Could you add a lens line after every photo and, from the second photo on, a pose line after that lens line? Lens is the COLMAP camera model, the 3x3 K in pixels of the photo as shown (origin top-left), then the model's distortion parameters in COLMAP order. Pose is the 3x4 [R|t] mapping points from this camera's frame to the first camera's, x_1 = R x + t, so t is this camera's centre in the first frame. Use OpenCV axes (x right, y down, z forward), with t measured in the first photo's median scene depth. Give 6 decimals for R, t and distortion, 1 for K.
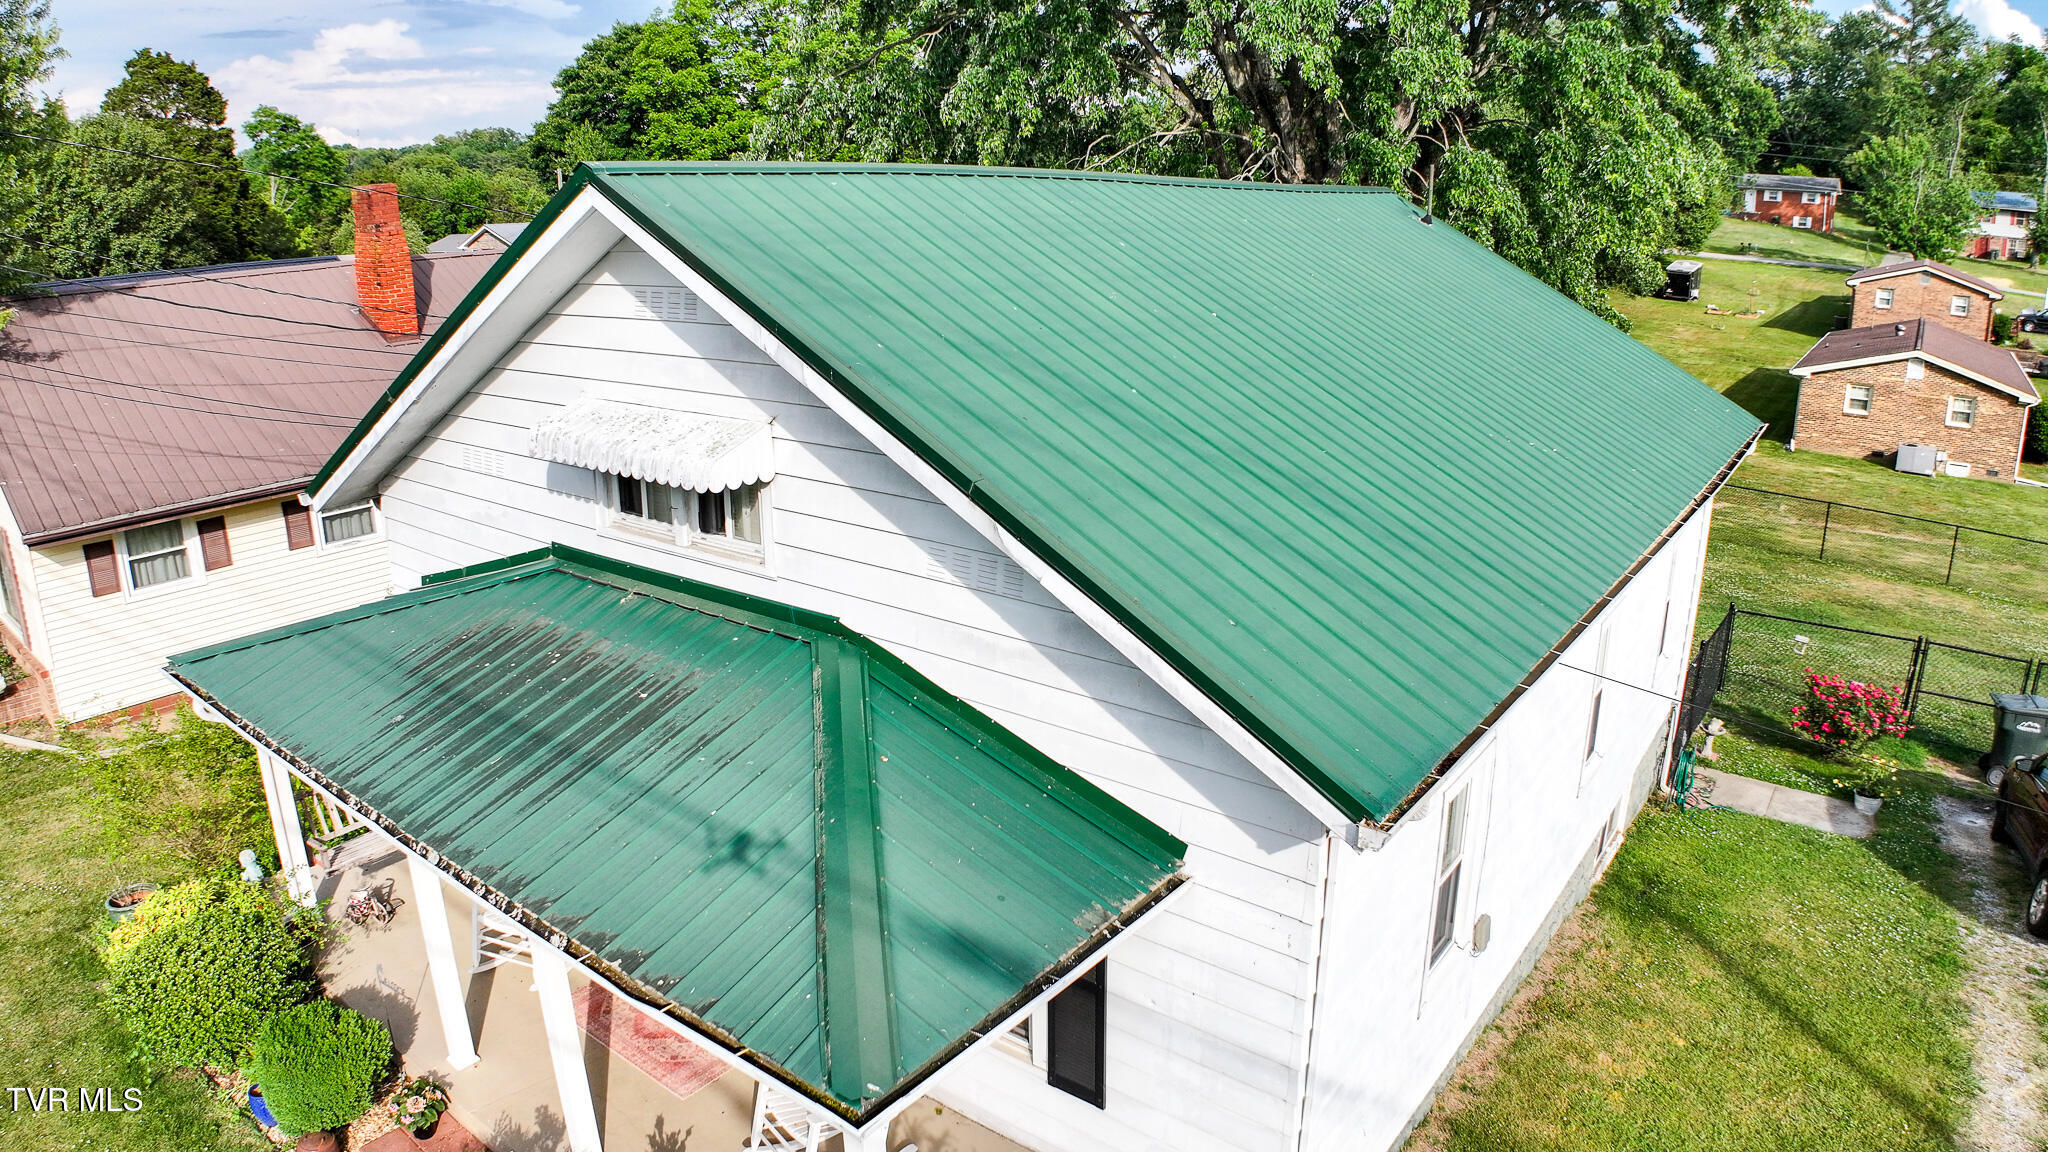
lens RADIAL K [[1268.5, 0, 1040.9], [0, 1268.5, 571.2], [0, 0, 1]] dist [-0.176129, 0.026708]
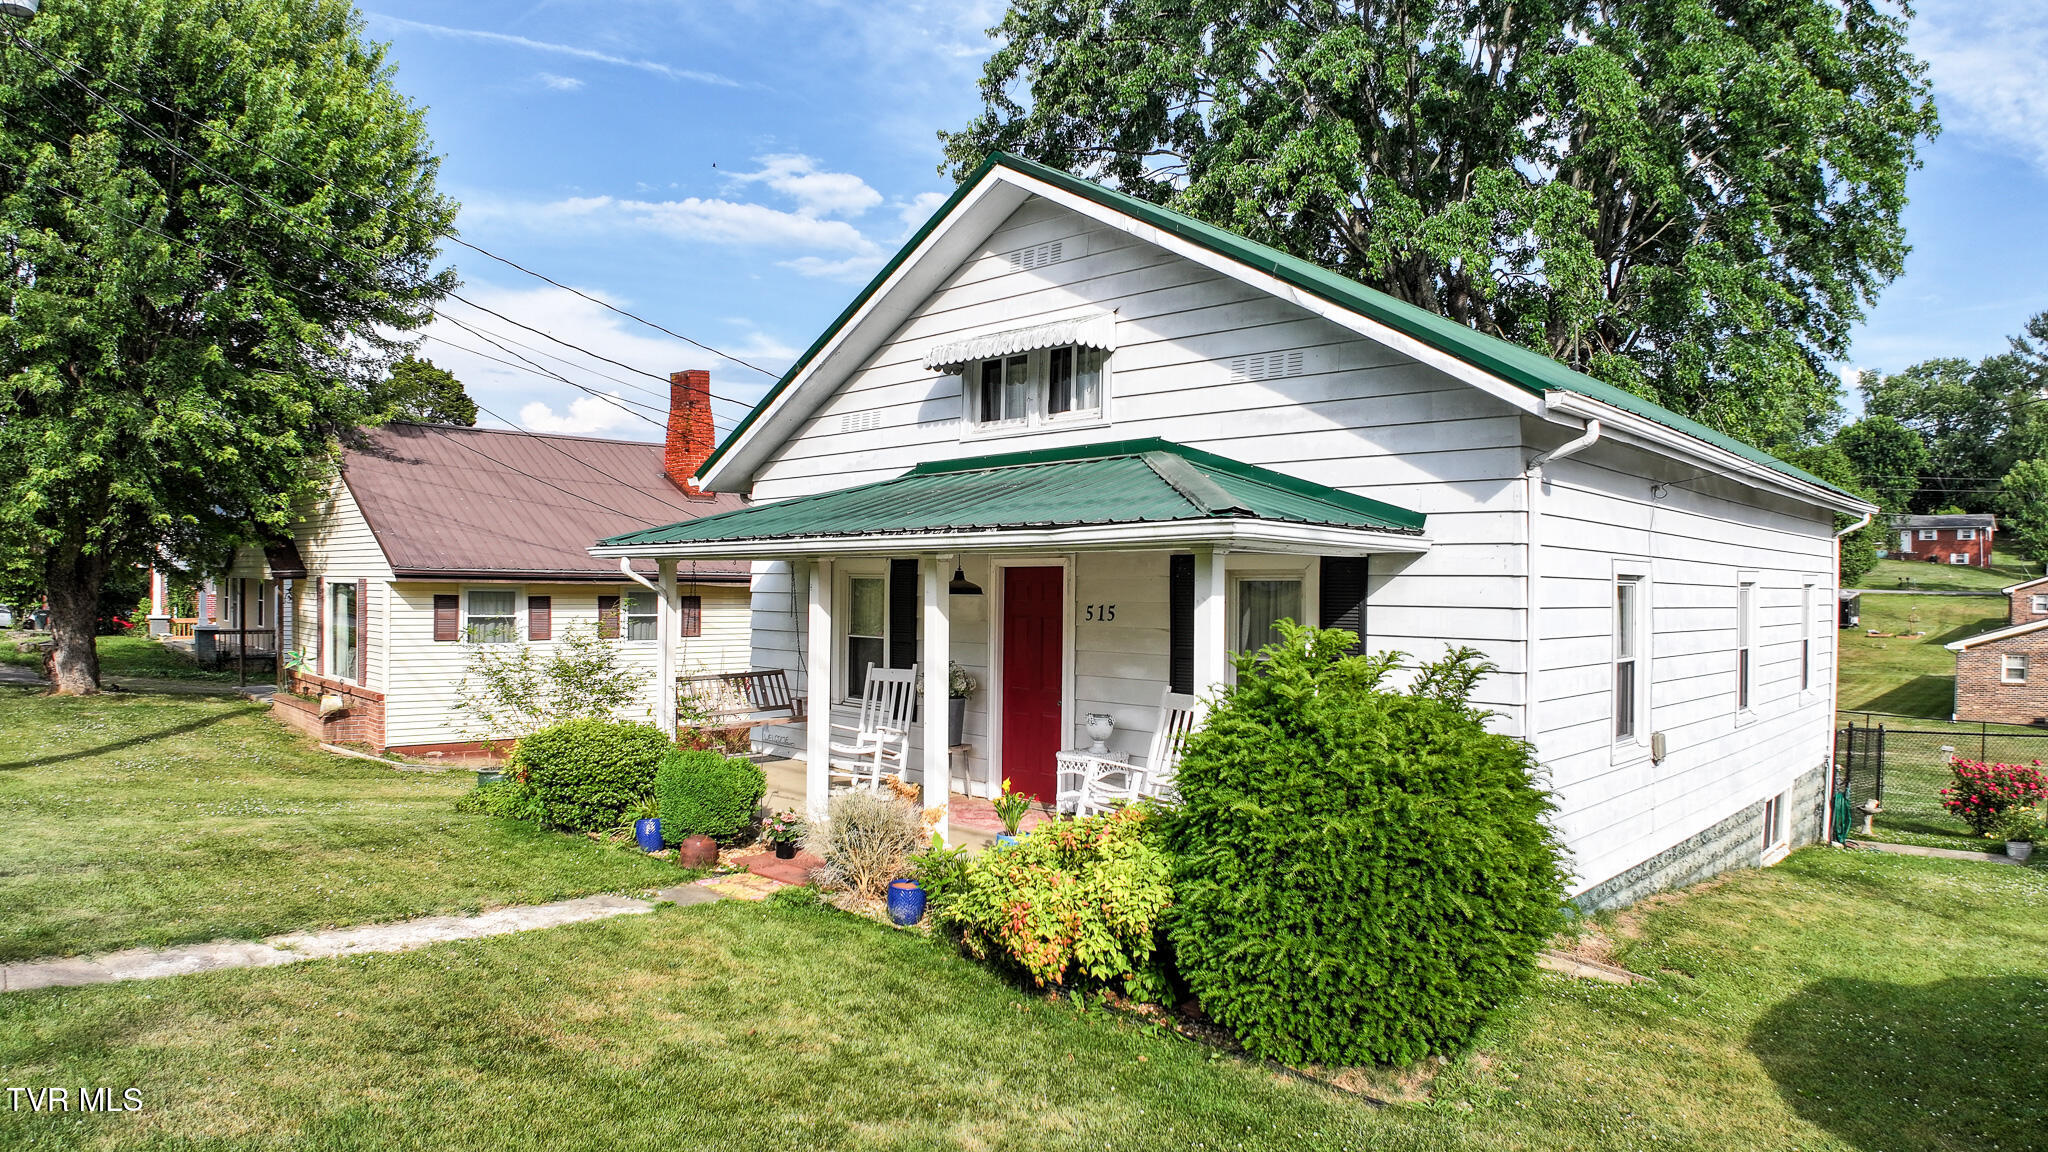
lens RADIAL K [[1268.5, 0, 1052.8], [0, 1268.5, 565.6], [0, 0, 1]] dist [-0.176129, 0.026708]
pose [[0.992949, 0.012408, -0.117890, -0.018082], [-0.047187, 0.953691, -0.297064, 0.096475], [0.108744, 0.300532, 0.947552, -0.048331]]
